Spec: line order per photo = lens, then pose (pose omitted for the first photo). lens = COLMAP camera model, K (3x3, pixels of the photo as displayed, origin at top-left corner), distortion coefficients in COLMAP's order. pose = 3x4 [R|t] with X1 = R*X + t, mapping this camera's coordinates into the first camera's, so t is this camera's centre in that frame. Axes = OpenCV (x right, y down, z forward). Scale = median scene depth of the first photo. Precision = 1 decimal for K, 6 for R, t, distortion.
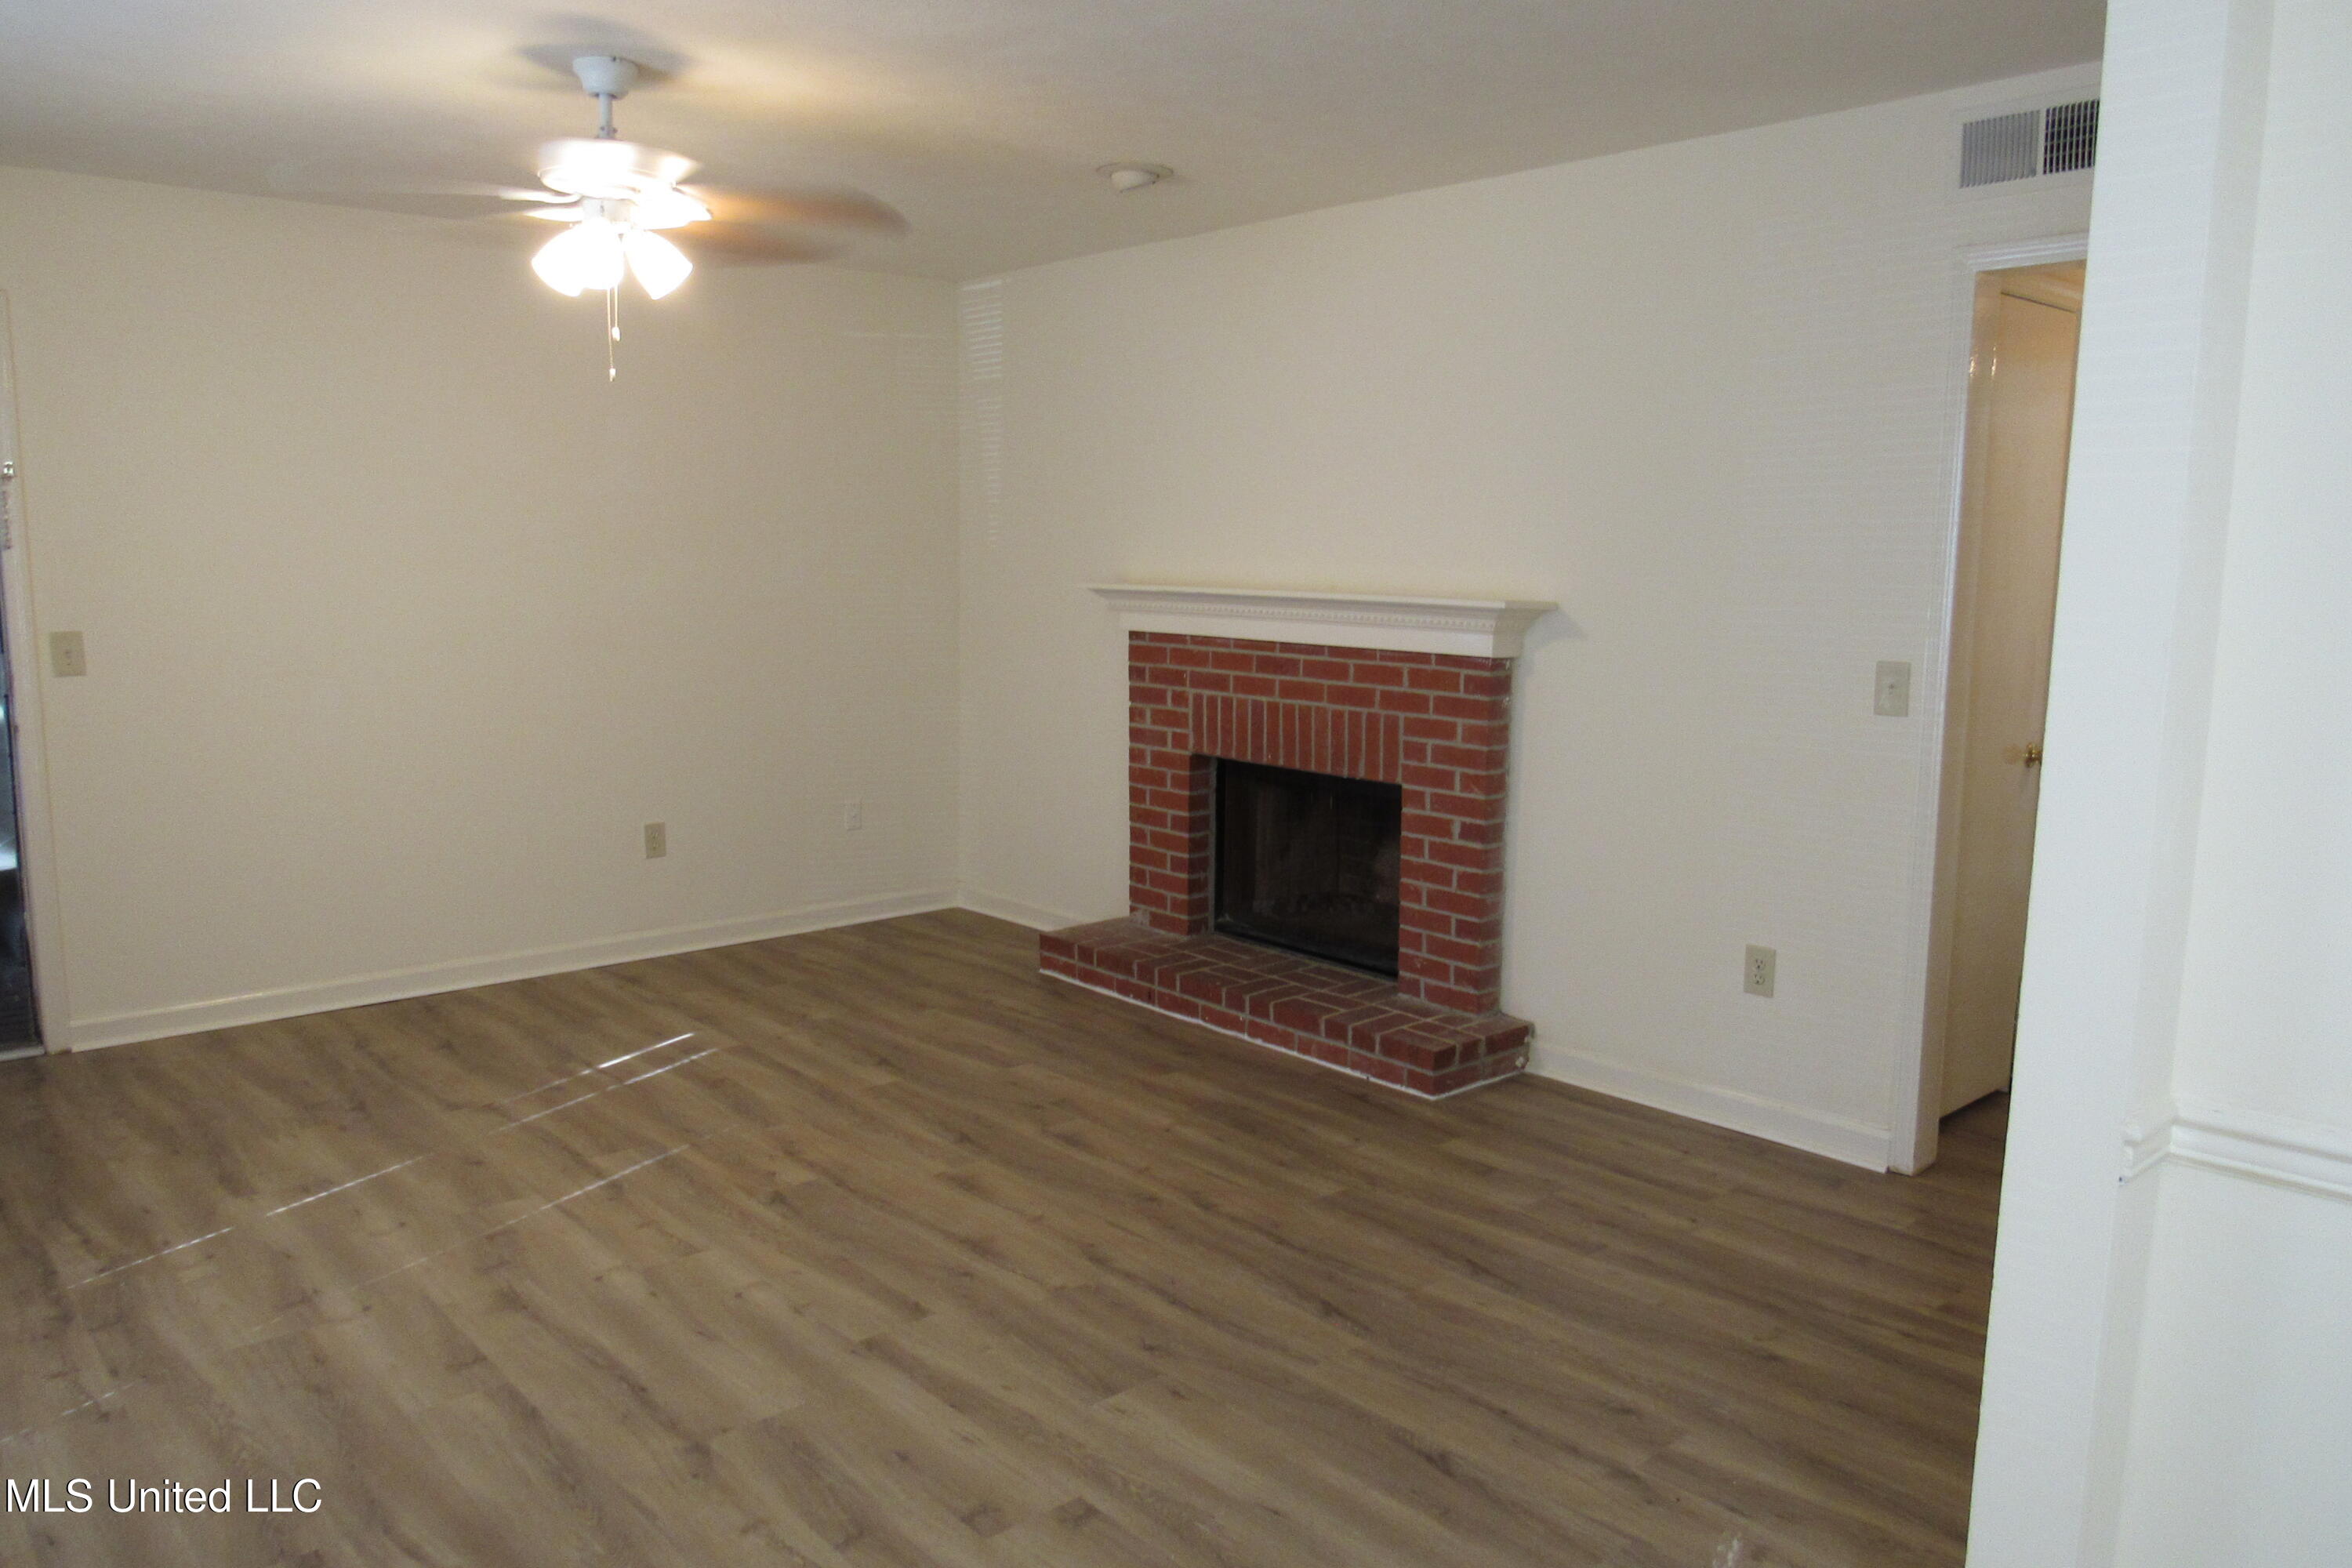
lens RADIAL K [[1677.0, 0, 1184.4], [0, 1677.0, 782.3], [0, 0, 1]] dist [-0.030775, 0.012584]
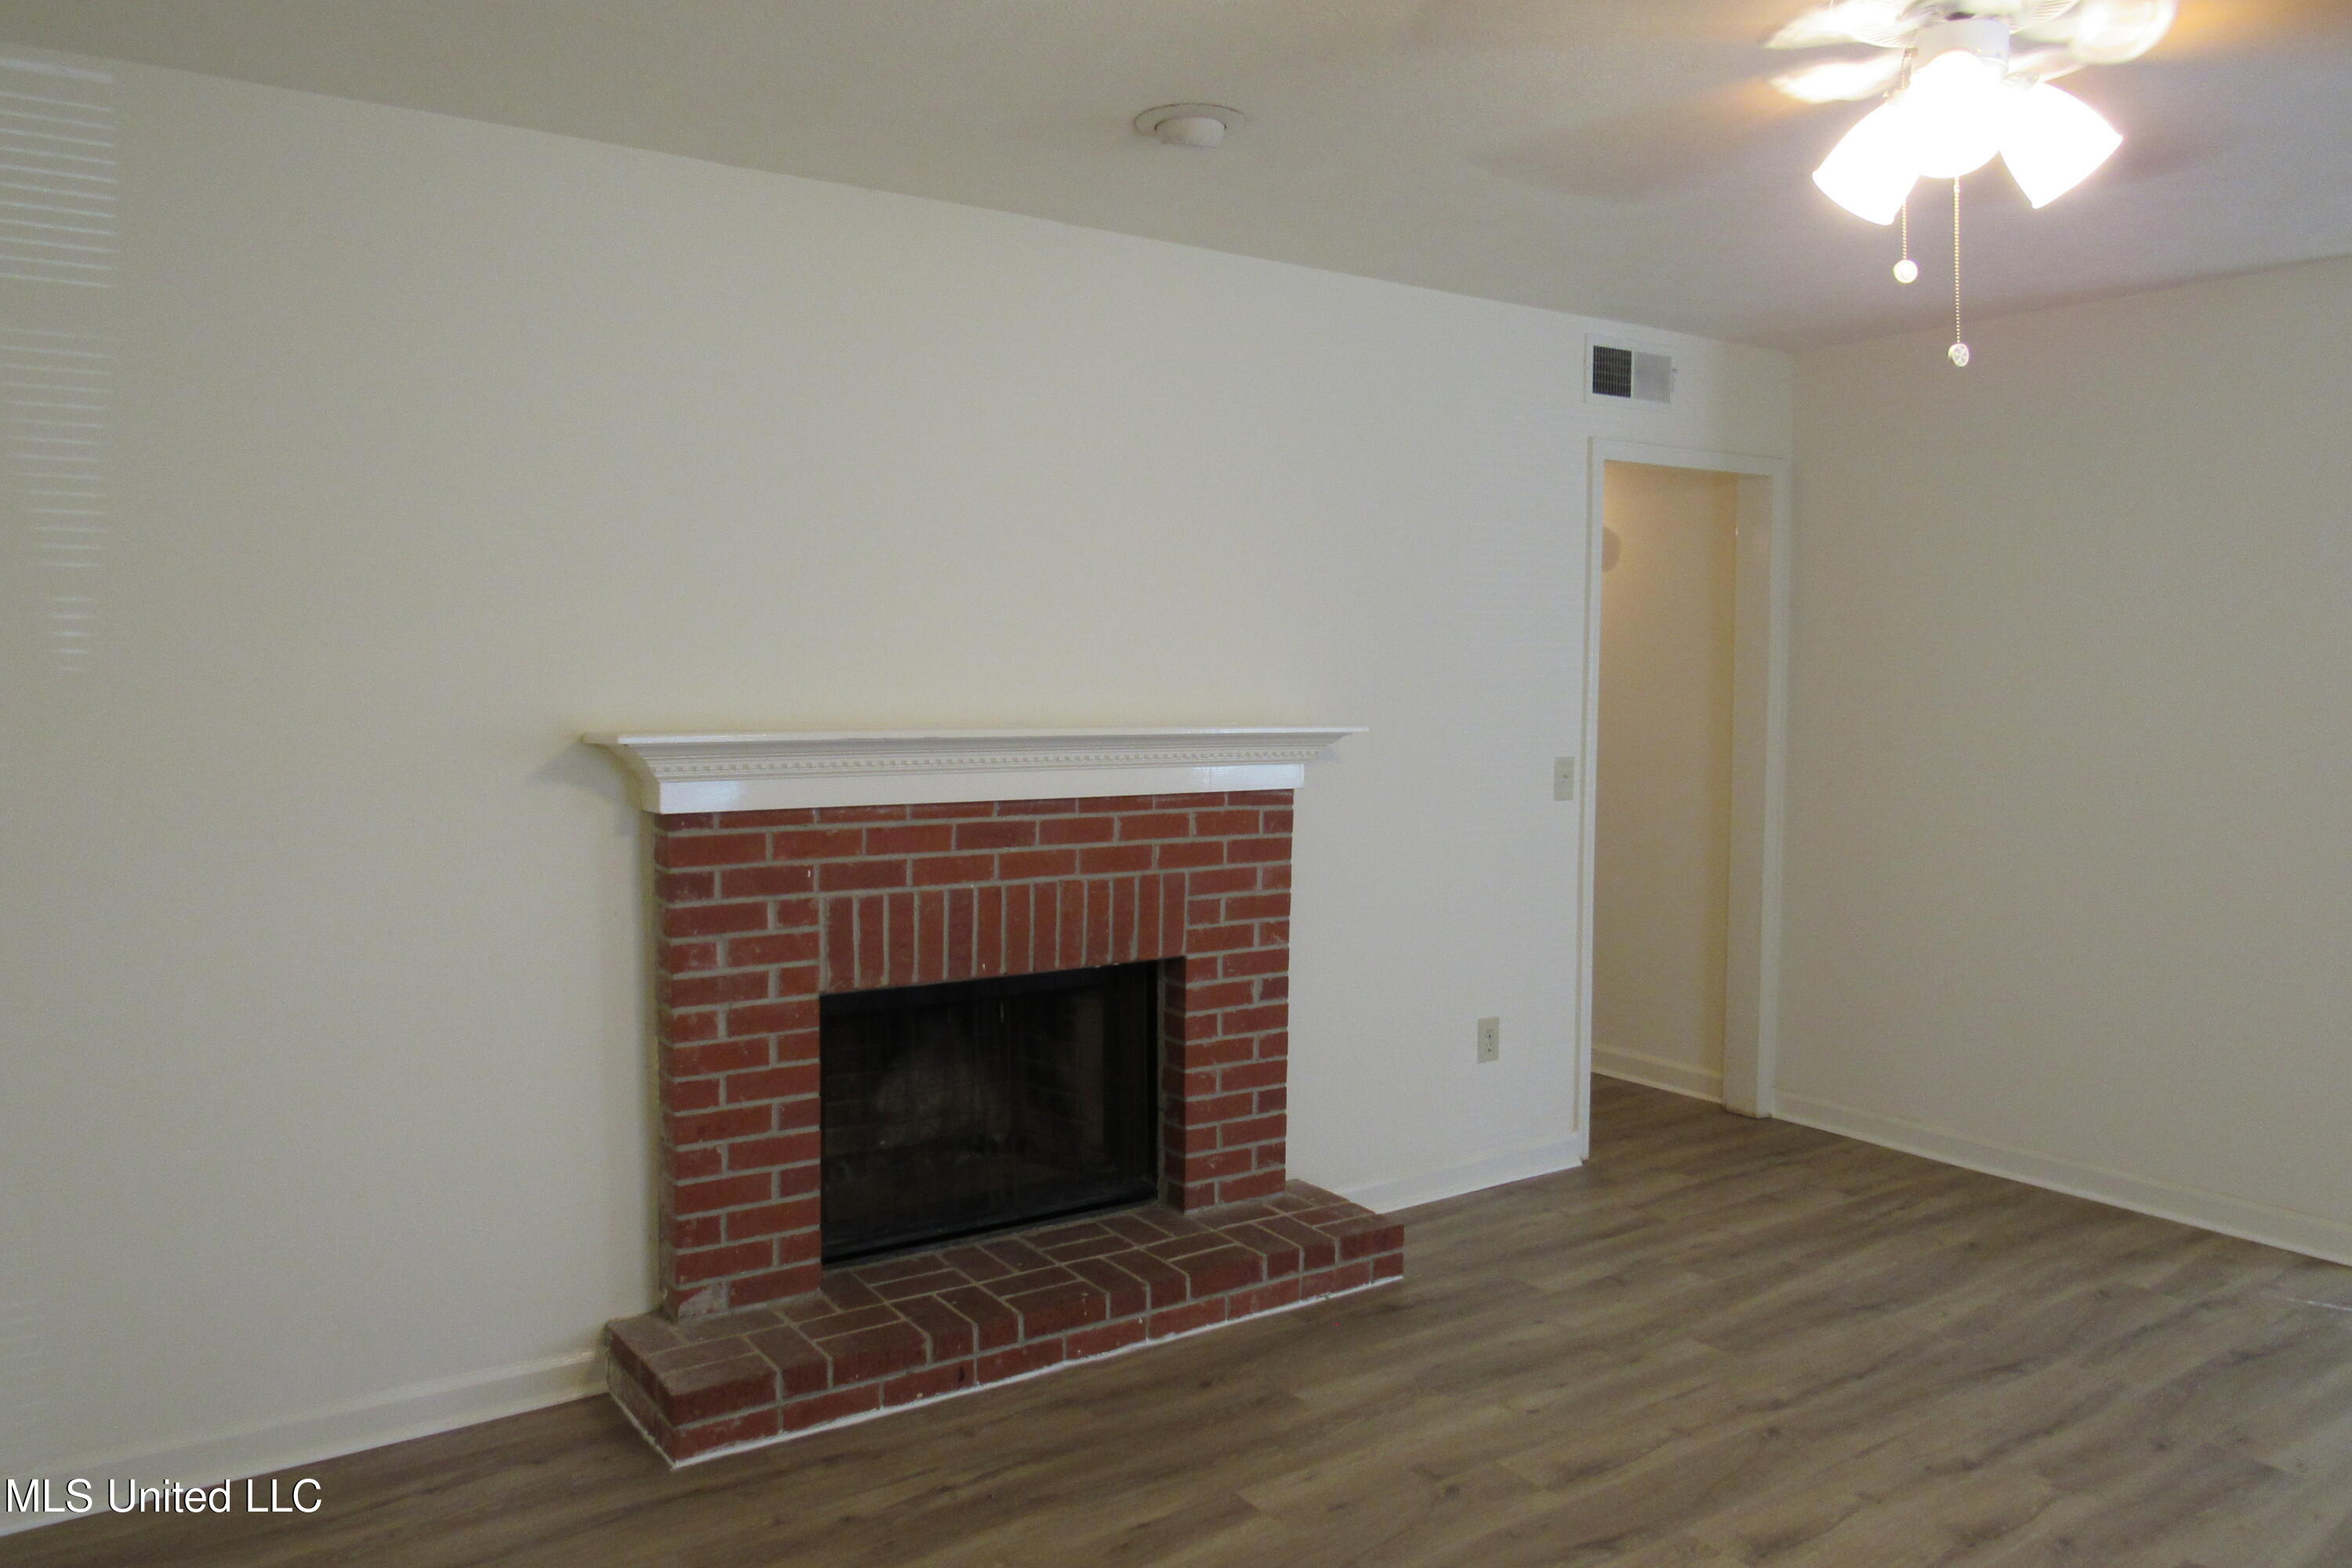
lens RADIAL K [[1677.0, 0, 1182.2], [0, 1677.0, 781.8], [0, 0, 1]] dist [-0.030775, 0.012584]
pose [[0.126407, -0.071959, 0.989365, -0.678578], [0.136377, 0.989156, 0.054520, -0.128375], [-0.982559, 0.128035, 0.134849, 0.886252]]
